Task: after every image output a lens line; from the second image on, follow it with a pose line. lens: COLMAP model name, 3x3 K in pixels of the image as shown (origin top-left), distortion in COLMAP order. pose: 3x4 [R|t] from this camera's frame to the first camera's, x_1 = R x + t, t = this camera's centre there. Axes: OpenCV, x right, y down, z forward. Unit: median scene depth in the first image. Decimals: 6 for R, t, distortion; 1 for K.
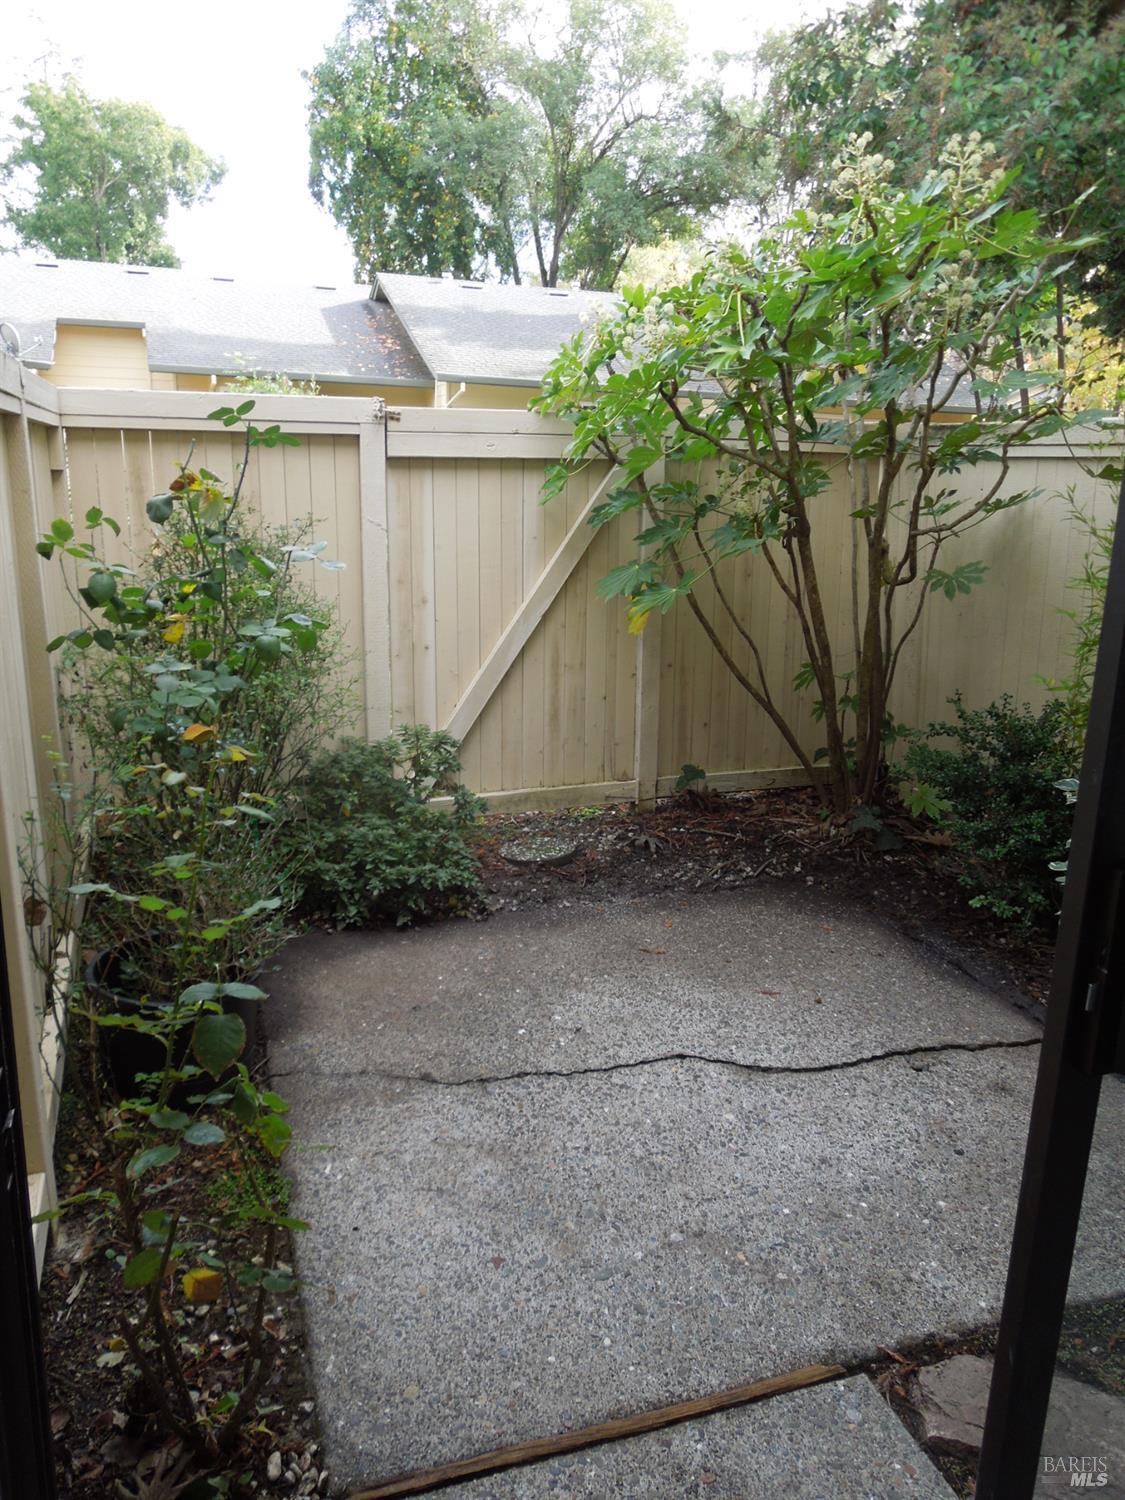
lens RADIAL K [[1152.8, 0, 558.6], [0, 1152.8, 745.7], [0, 0, 1]] dist [-0.013713, 0.091339]
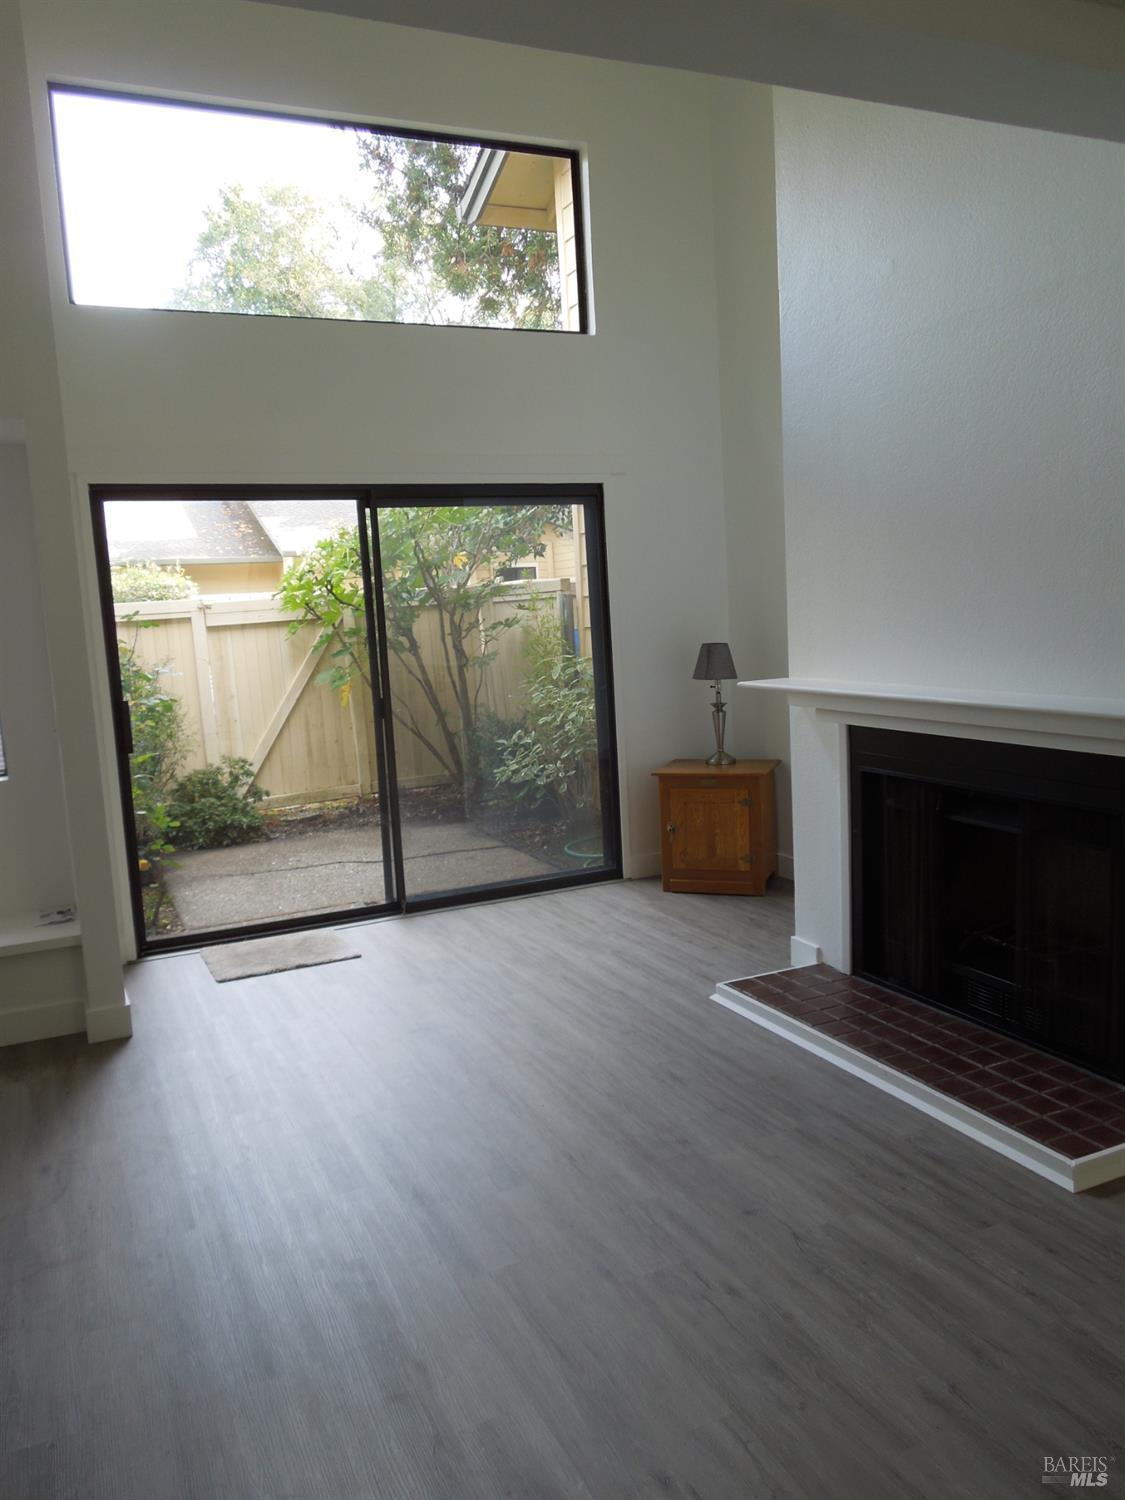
lens RADIAL K [[1152.8, 0, 558.6], [0, 1152.8, 745.7], [0, 0, 1]] dist [-0.013713, 0.091339]
pose [[0.990837, -0.097000, 0.093983, 0.242489], [0.107493, 0.987660, -0.113902, 0.240654], [-0.081775, 0.122961, 0.989037, -0.976641]]
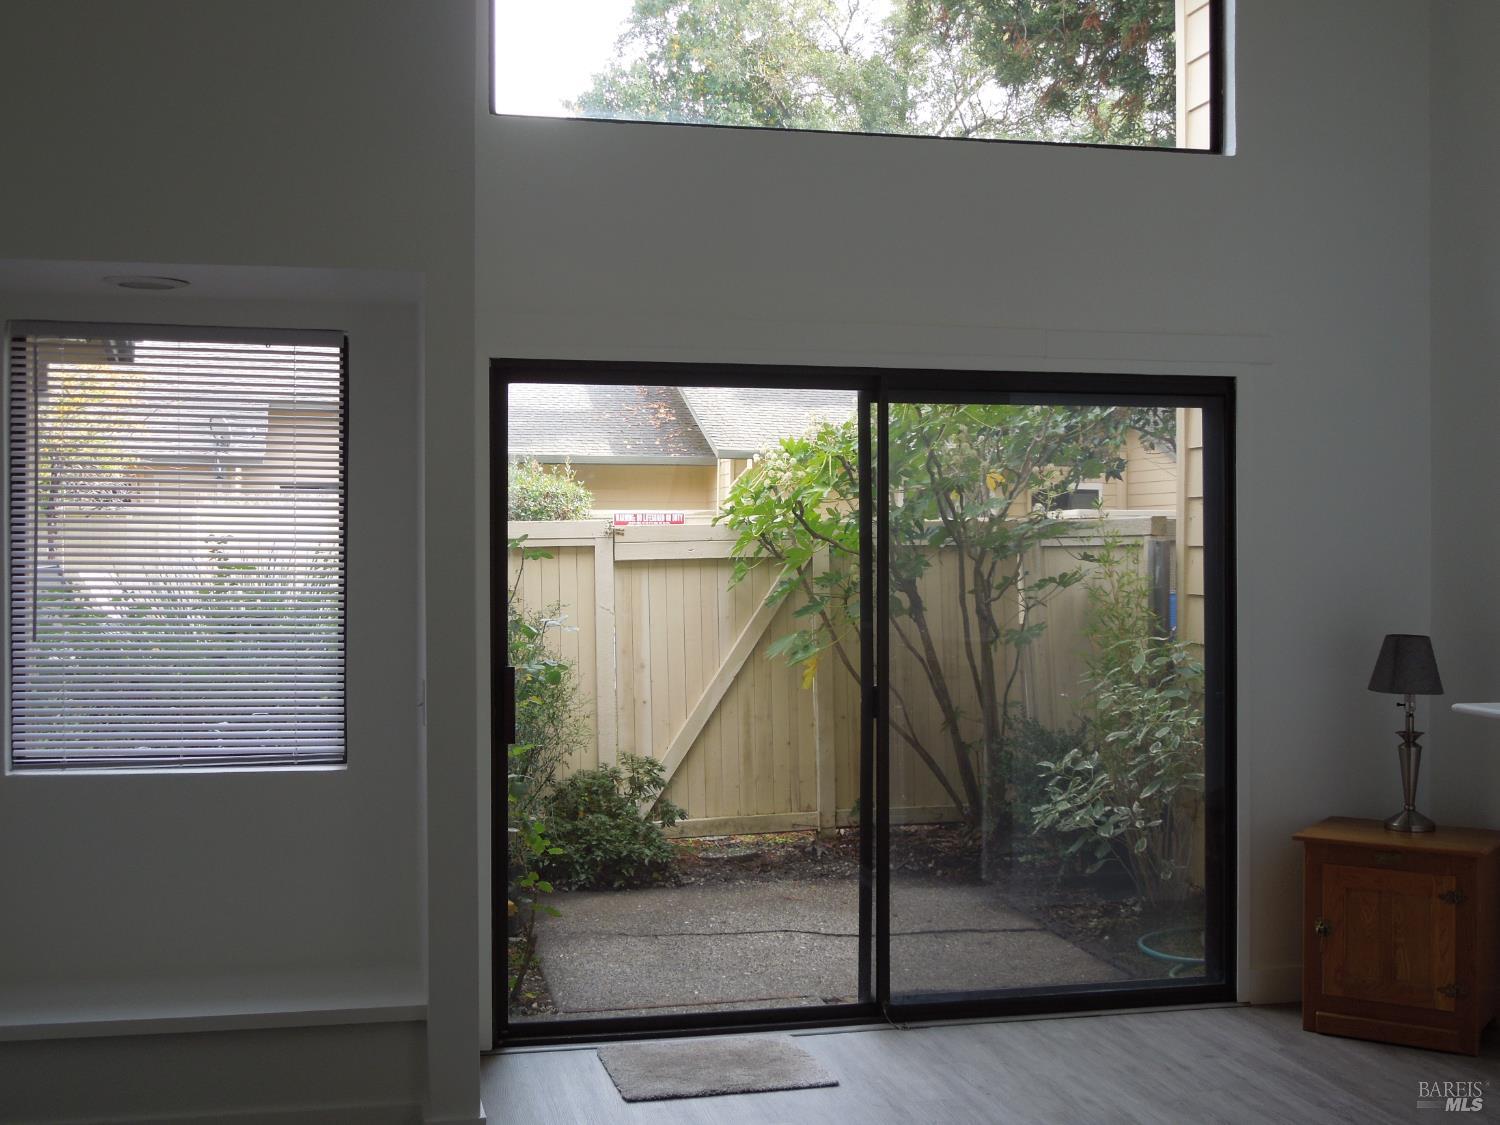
lens RADIAL K [[1785.7, 0, 747.1], [0, 1785.7, 569.1], [0, 0, 1]] dist [-0.018770, 0.044924]
pose [[0.994041, -0.031754, -0.104278, 0.220421], [0.007126, 0.973513, -0.228519, 0.235814], [0.108772, 0.226415, 0.967939, -0.995805]]
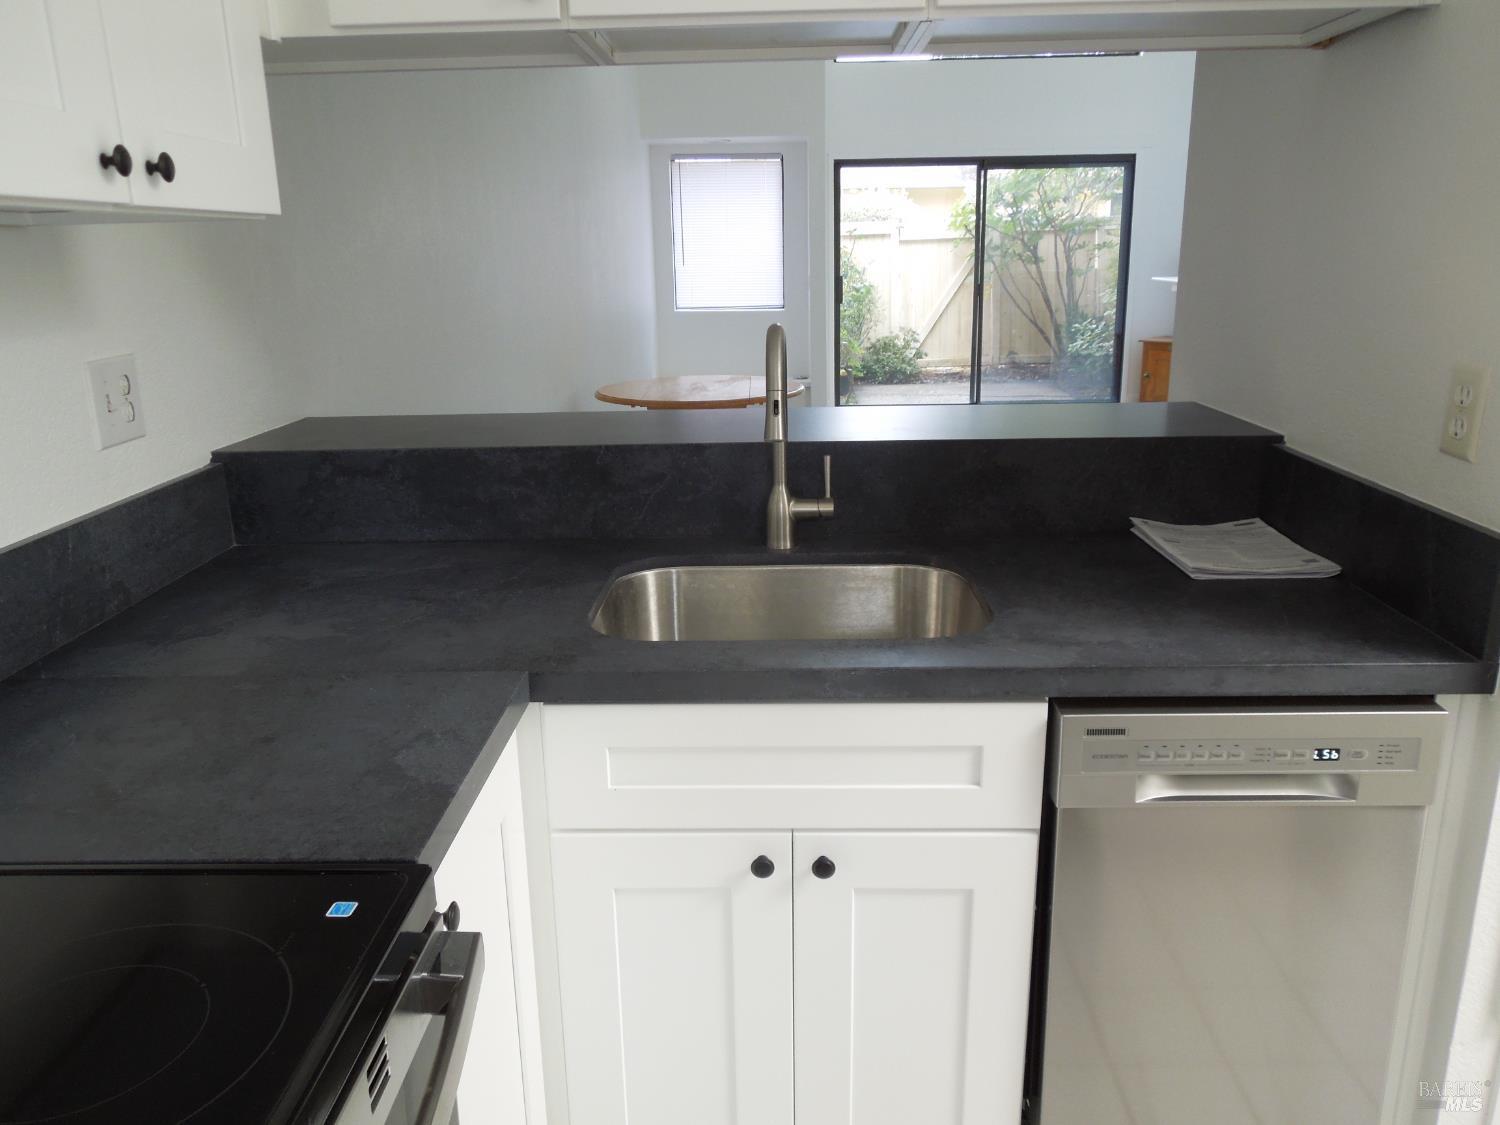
lens RADIAL K [[1127.4, 0, 747.4], [0, 1127.4, 555.6], [0, 0, 1]] dist [-0.013539, -0.000874]
pose [[0.938062, 0.040447, -0.344098, 0.509715], [-0.031585, 0.999010, 0.031322, 0.480323], [0.345024, -0.018514, 0.938411, -1.862844]]
